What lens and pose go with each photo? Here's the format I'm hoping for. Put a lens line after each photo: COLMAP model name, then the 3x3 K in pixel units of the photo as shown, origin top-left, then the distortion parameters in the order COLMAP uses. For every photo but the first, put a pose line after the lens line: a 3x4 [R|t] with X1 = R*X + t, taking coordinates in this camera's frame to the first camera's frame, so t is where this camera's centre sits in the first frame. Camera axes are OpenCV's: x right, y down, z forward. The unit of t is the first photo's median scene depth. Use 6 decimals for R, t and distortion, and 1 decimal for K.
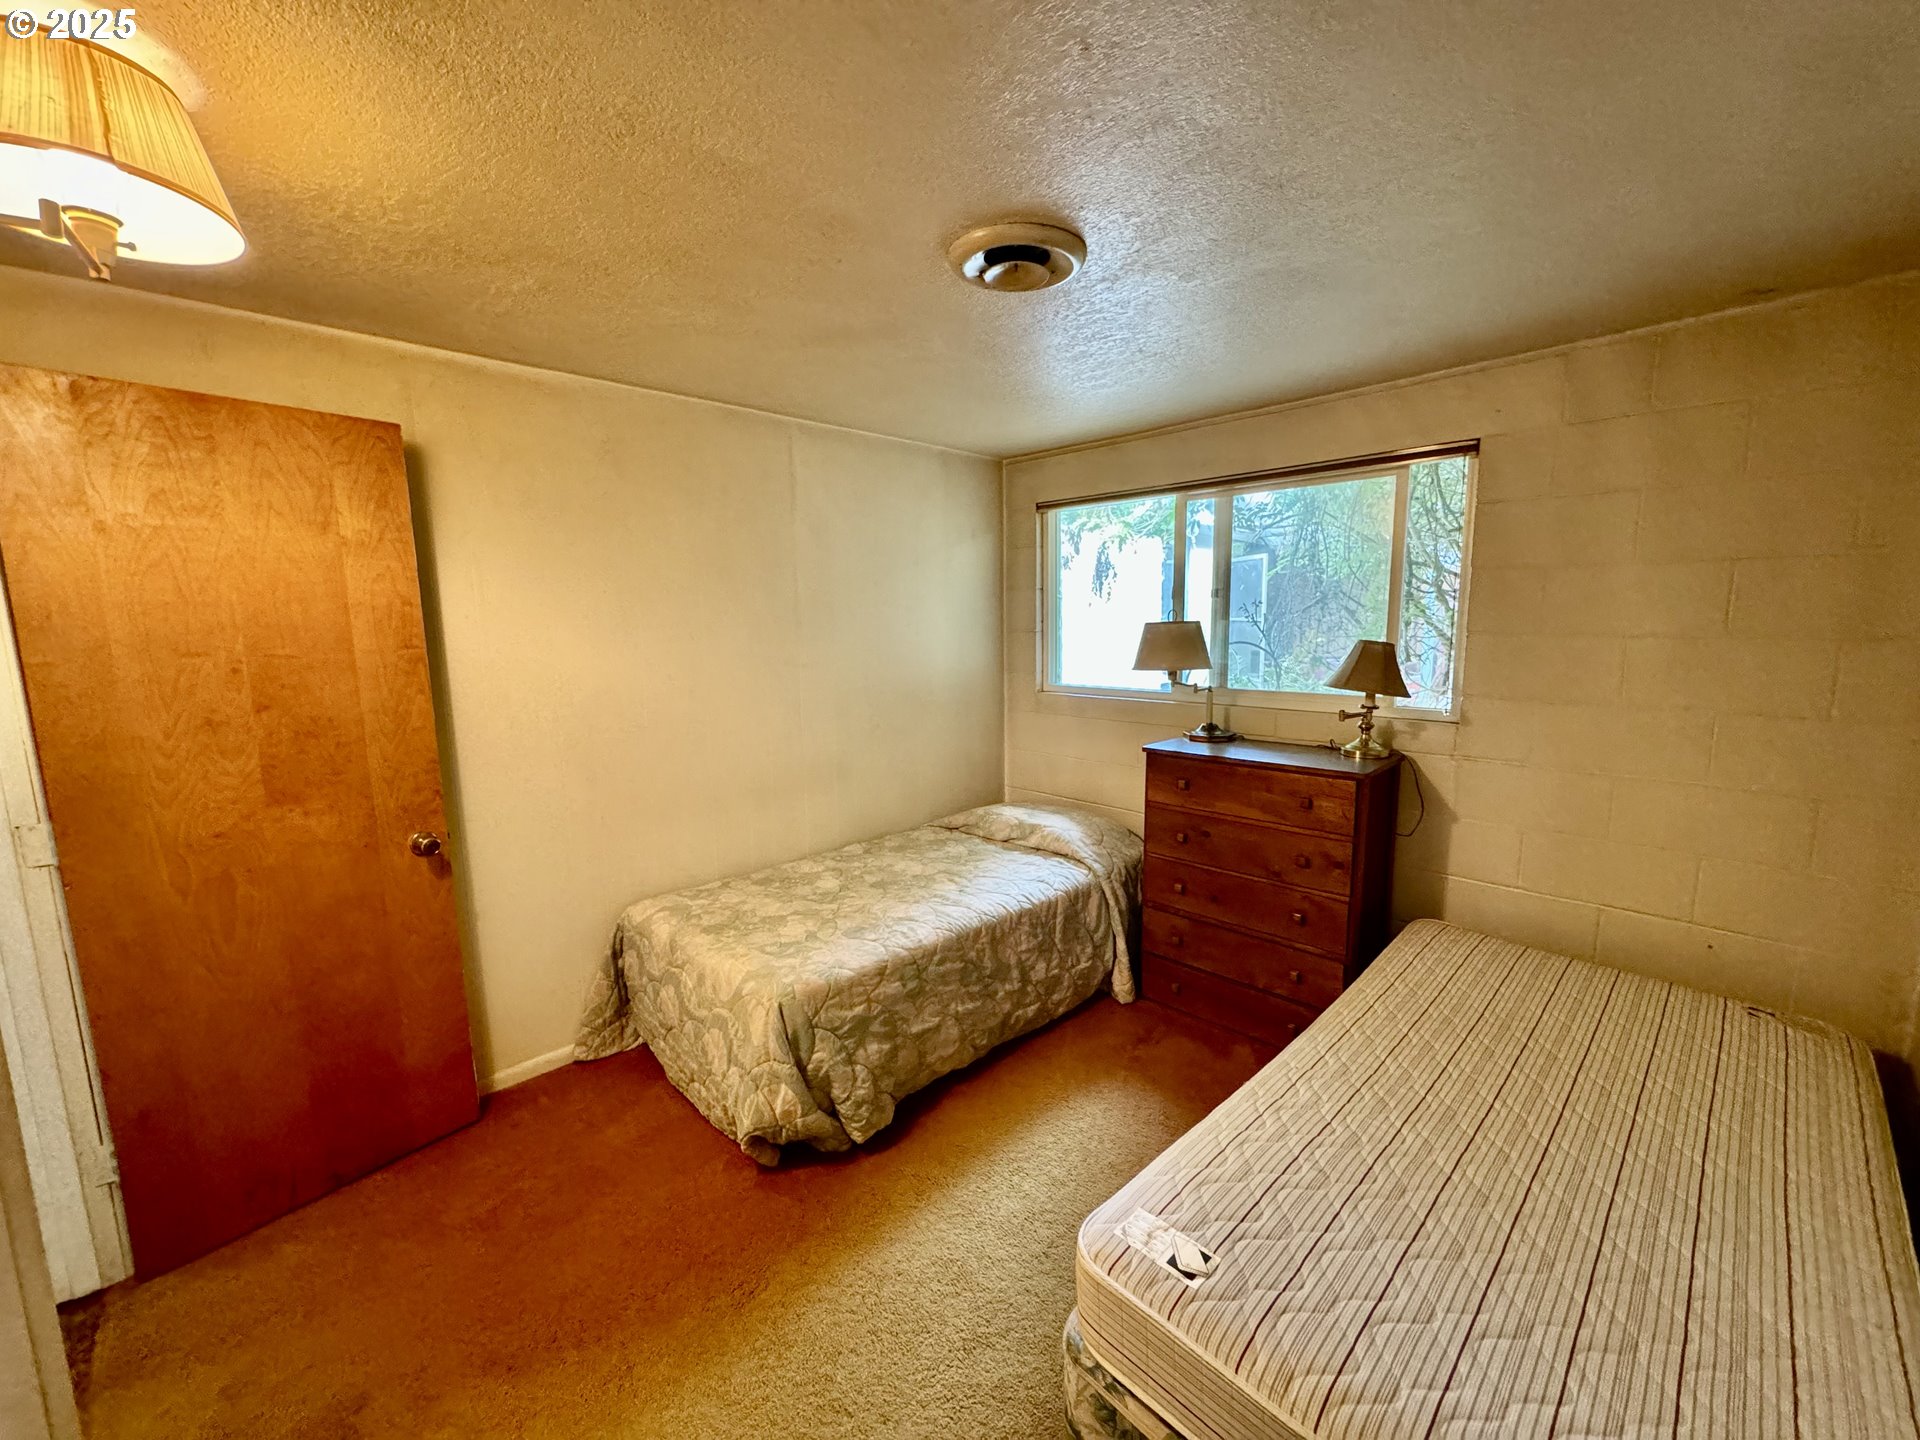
lens RADIAL K [[765.9, 0, 958.1], [0, 765.9, 724.9], [0, 0, 1]] dist [-0.003700, 0.000208]
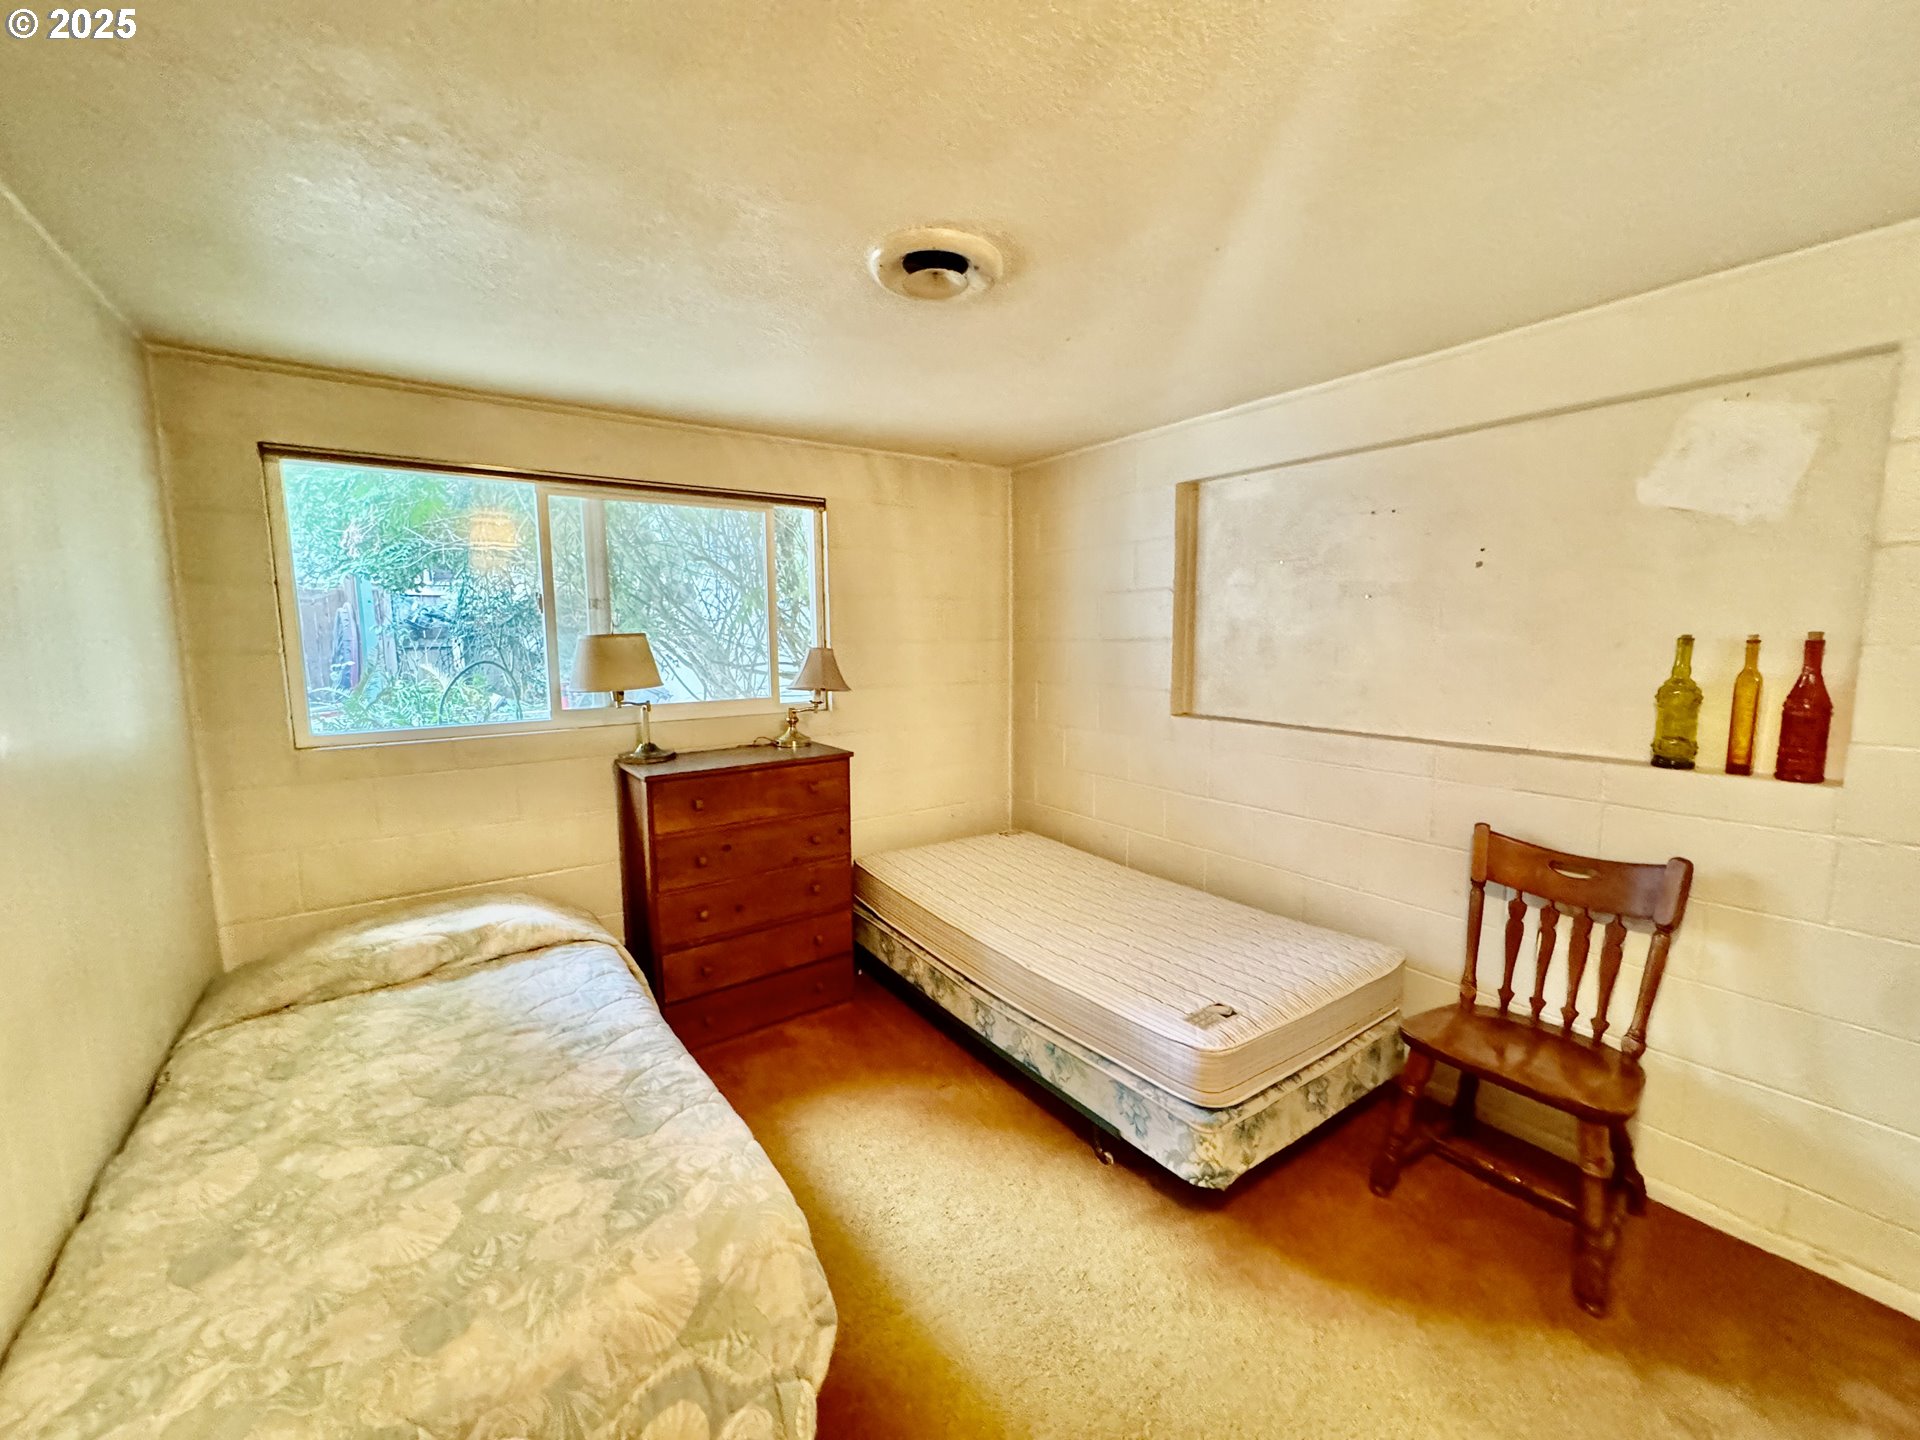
lens RADIAL K [[765.9, 0, 958.1], [0, 765.9, 724.9], [0, 0, 1]] dist [-0.003700, 0.000208]
pose [[0.156318, -0.114340, 0.981066, -0.514610], [0.141751, 0.985592, 0.092281, -0.055356], [-0.977482, 0.124642, 0.170274, 0.459339]]
